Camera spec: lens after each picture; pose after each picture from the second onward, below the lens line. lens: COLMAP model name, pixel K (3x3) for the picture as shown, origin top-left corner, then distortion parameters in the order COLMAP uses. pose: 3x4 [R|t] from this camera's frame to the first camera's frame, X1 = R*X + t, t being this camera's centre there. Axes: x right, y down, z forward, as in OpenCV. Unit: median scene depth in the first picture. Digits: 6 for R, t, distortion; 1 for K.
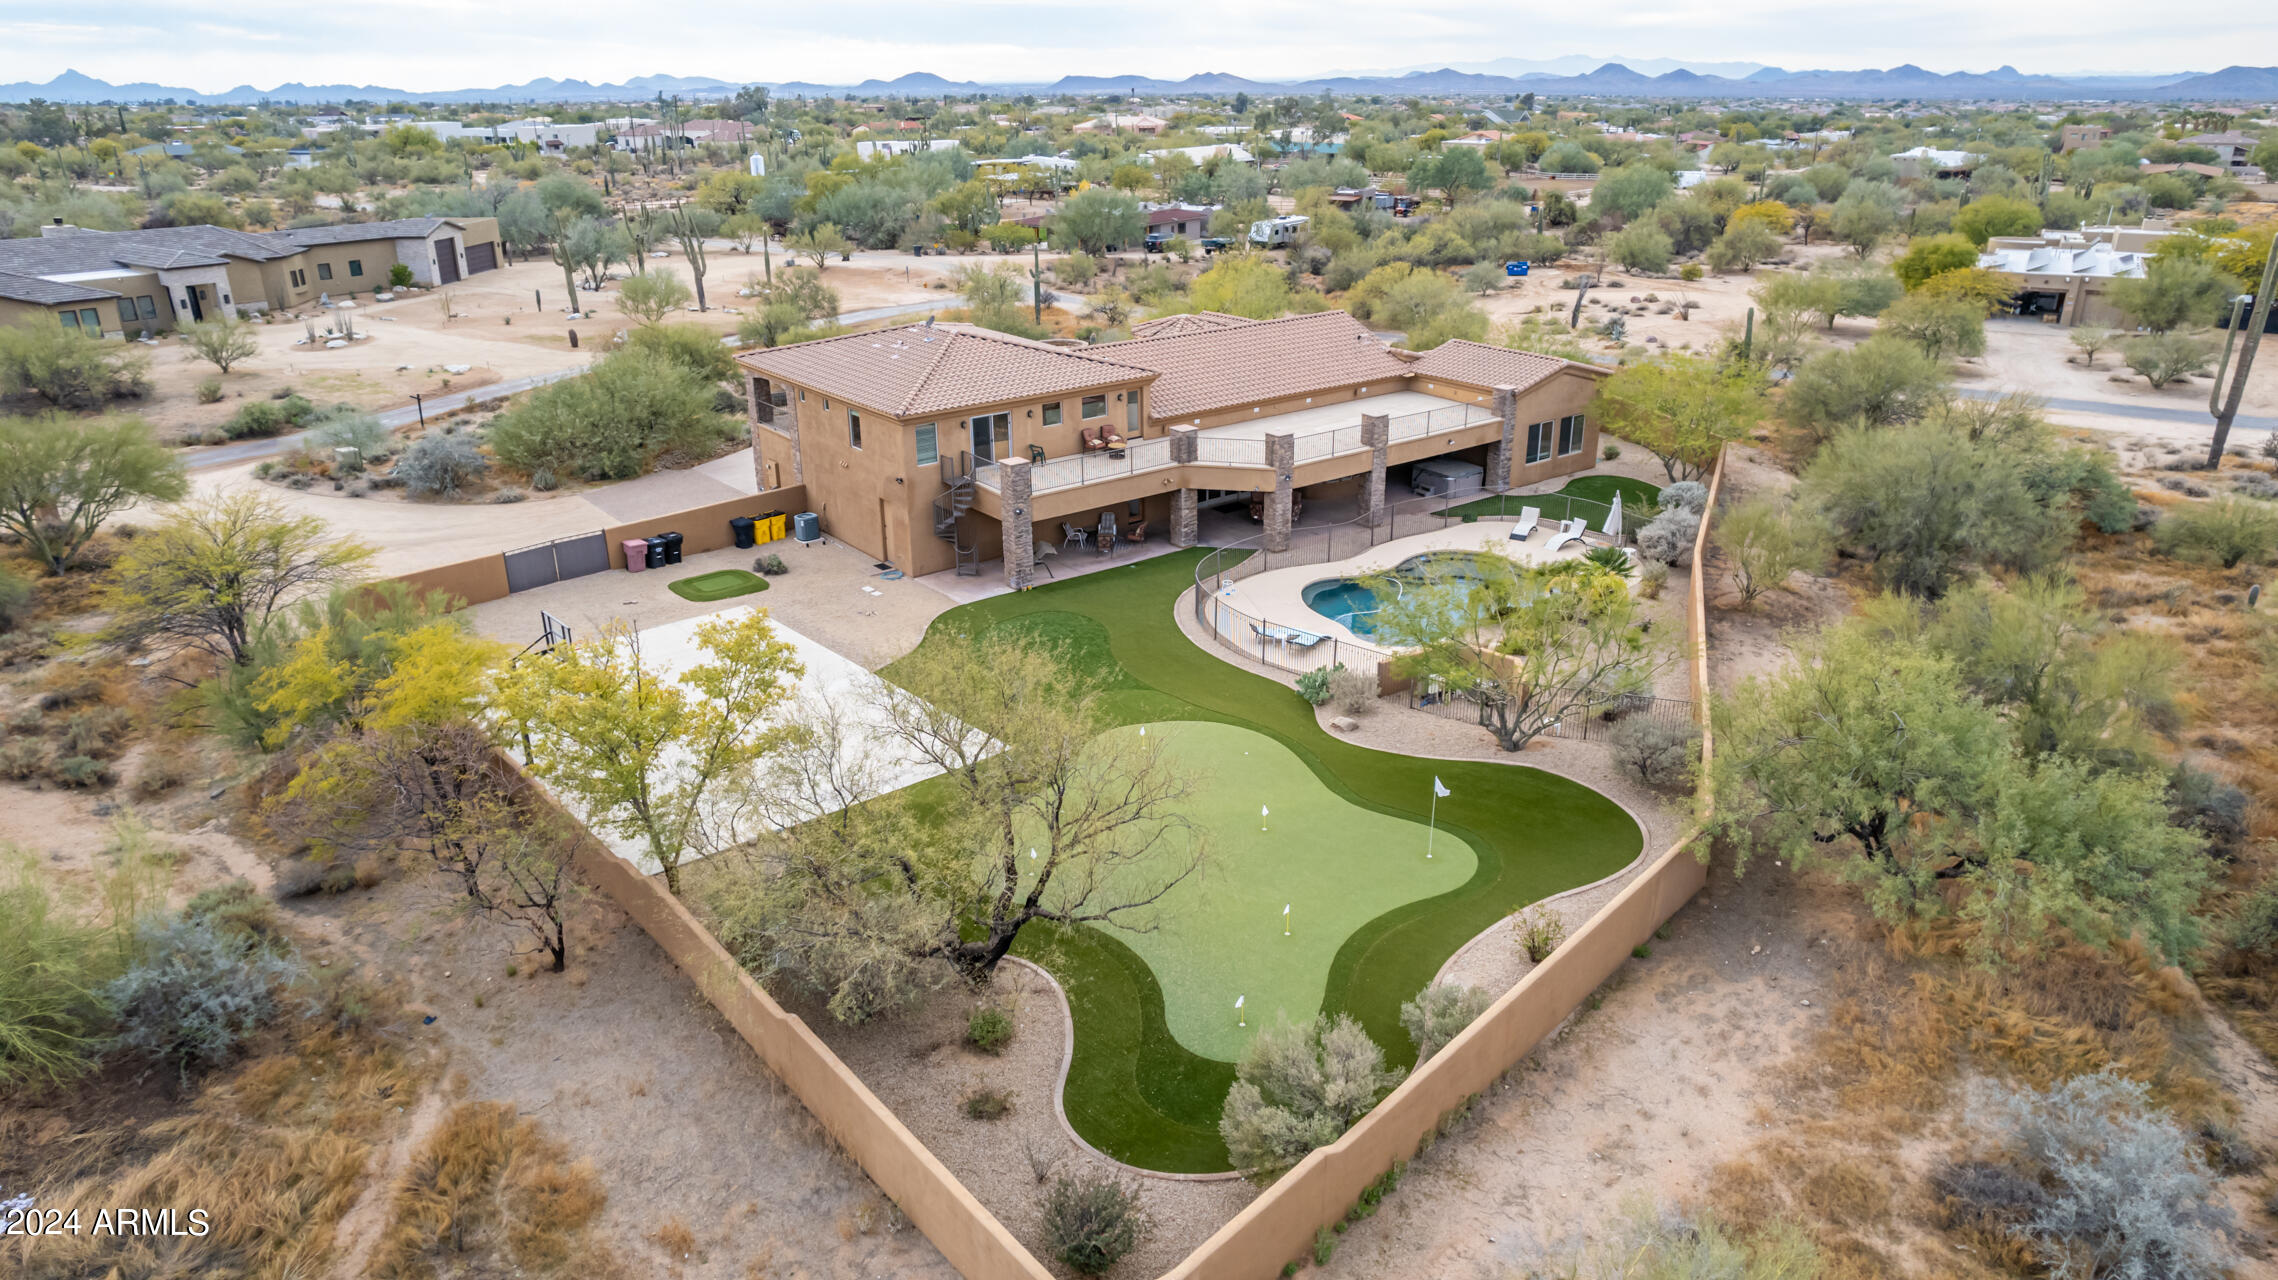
lens RADIAL K [[1486.5, 0, 1139.0], [0, 1486.5, 640.0], [0, 0, 1]] dist [-0.073829, 0.070346]
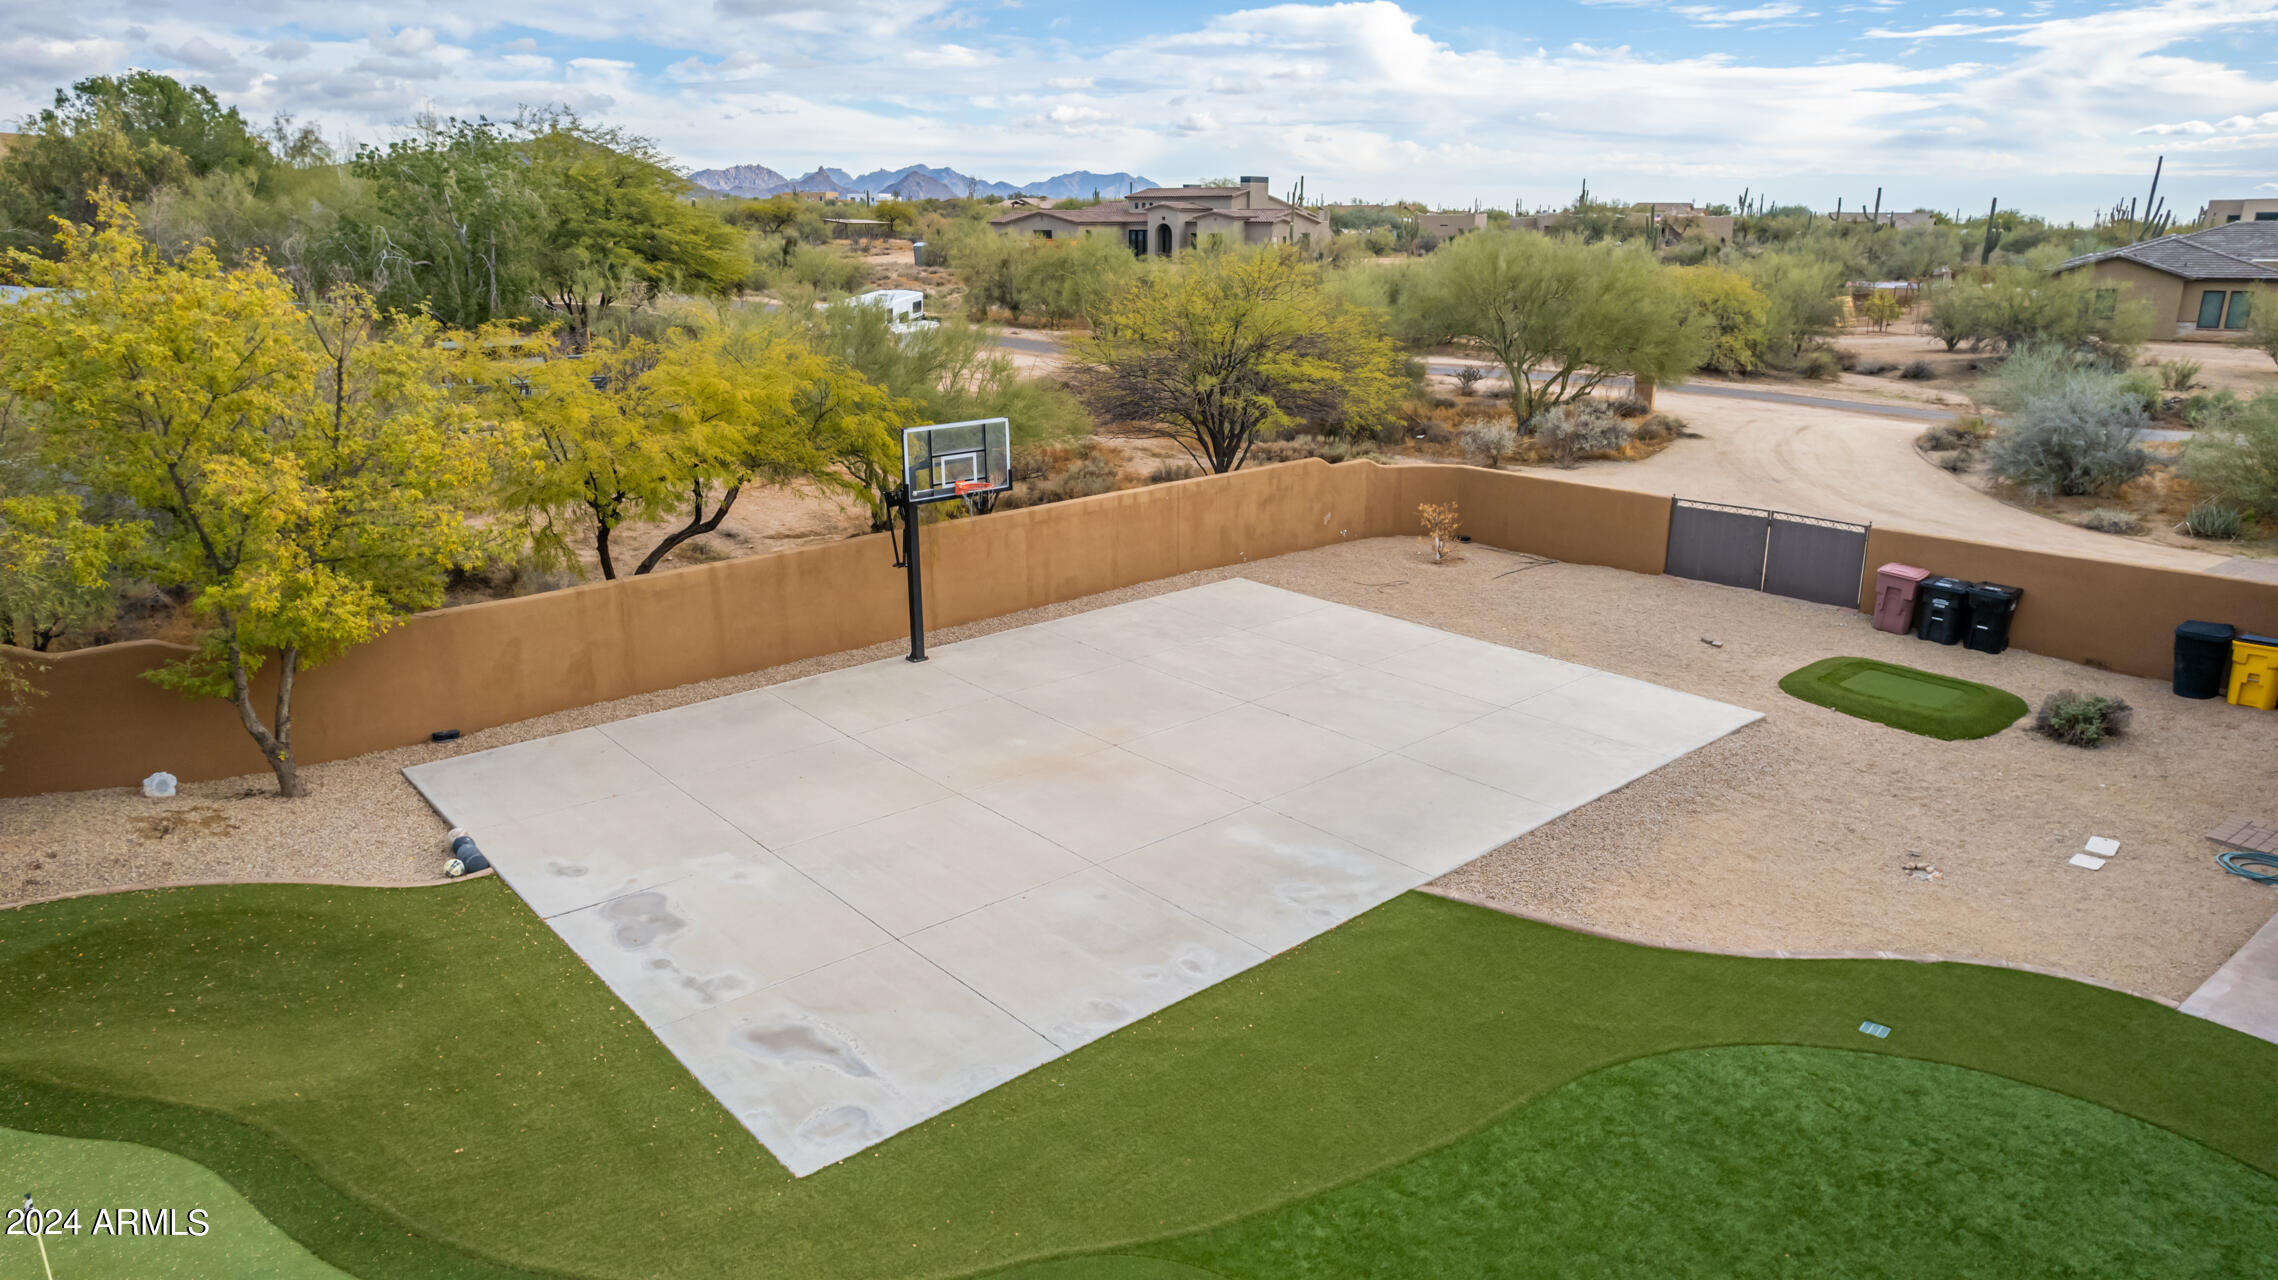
lens RADIAL K [[1458.0, 0, 1142.4], [0, 1458.0, 650.7], [0, 0, 1]] dist [-0.072152, 0.066789]
pose [[-0.001882, 0.291138, -0.956679, 0.098268], [-0.362745, 0.891321, 0.271961, -0.075047], [0.931887, 0.347542, 0.103931, 0.695833]]
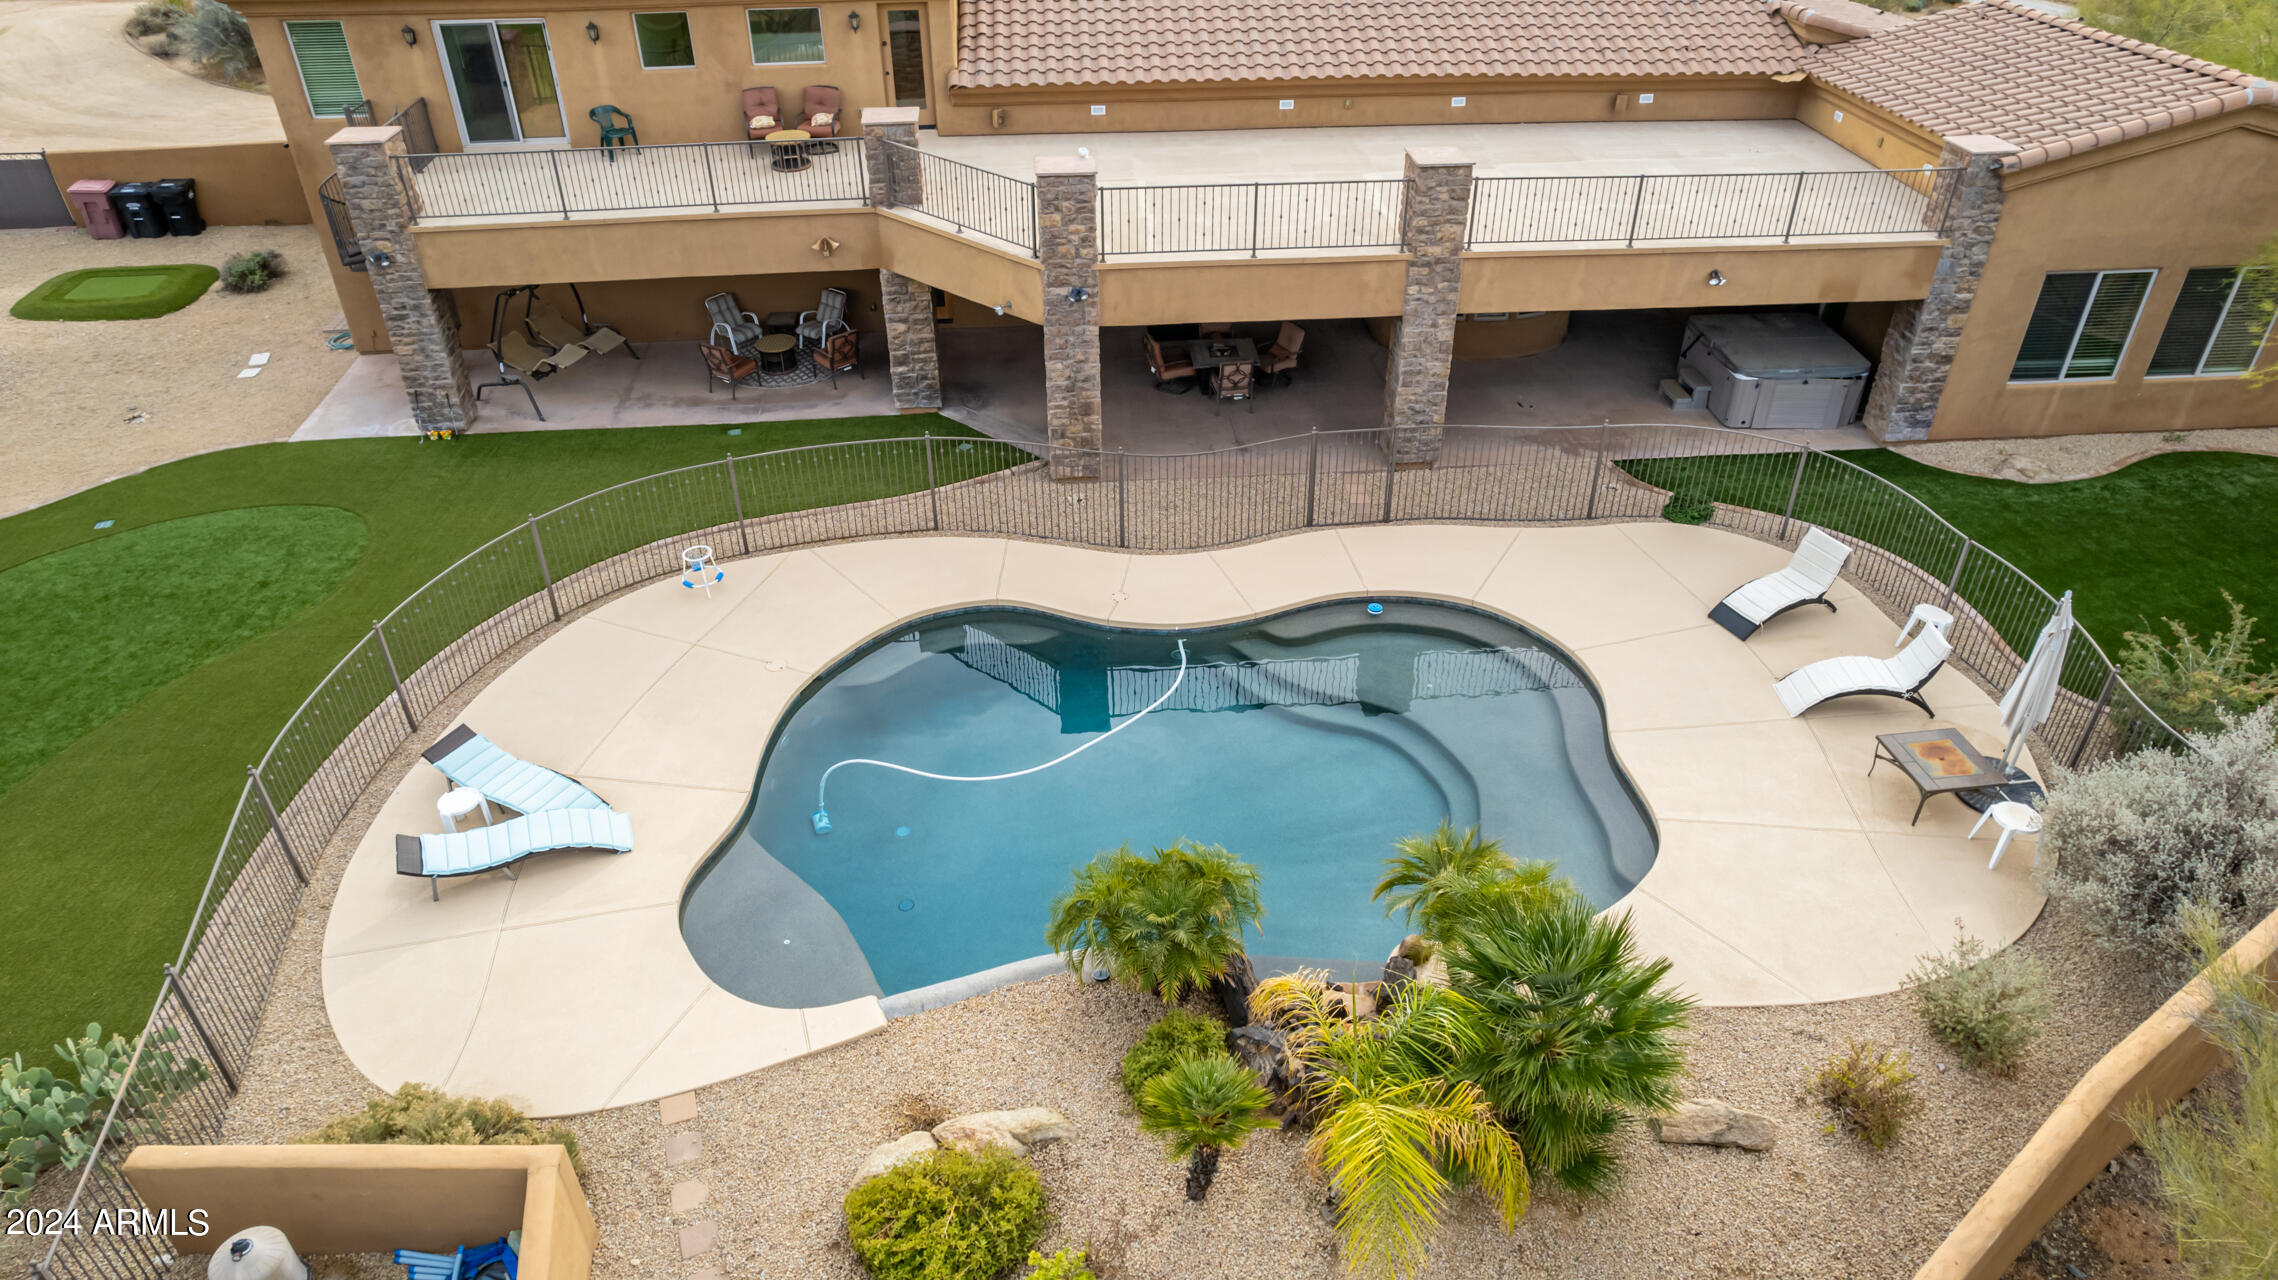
lens RADIAL K [[1458.0, 0, 1142.4], [0, 1458.0, 650.7], [0, 0, 1]] dist [-0.072152, 0.066789]
pose [[0.840921, 0.310217, -0.443415, 0.289980], [-0.200669, 0.939719, 0.276875, -0.124982], [0.502577, -0.143850, 0.852481, 0.666806]]
